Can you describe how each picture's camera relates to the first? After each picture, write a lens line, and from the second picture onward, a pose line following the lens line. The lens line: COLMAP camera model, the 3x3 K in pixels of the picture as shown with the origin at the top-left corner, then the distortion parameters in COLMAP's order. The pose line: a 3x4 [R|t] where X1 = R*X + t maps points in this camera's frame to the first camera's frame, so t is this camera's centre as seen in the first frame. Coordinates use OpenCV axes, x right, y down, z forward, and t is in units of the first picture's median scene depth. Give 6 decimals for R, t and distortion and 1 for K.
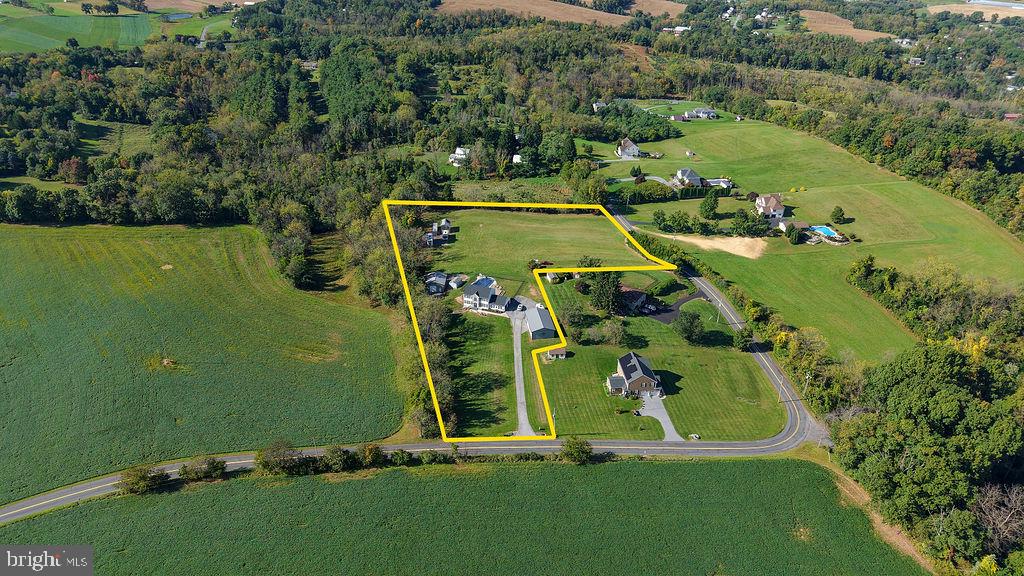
lens RADIAL K [[686.8, 0, 512.0], [0, 686.8, 288.0], [0, 0, 1]] dist [-0.005155, -0.003797]
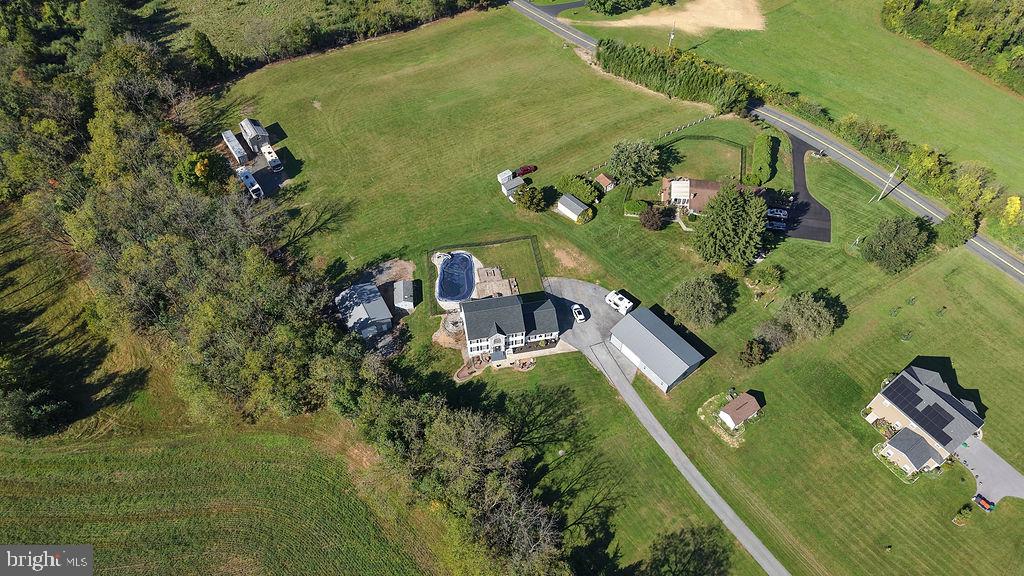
lens RADIAL K [[686.8, 0, 512.0], [0, 686.8, 288.0], [0, 0, 1]] dist [-0.005155, -0.003797]
pose [[0.862846, -0.402607, 0.305620, -0.170585], [0.248553, 0.864428, 0.437018, -0.211774], [-0.440133, -0.301117, 0.845938, 0.617500]]
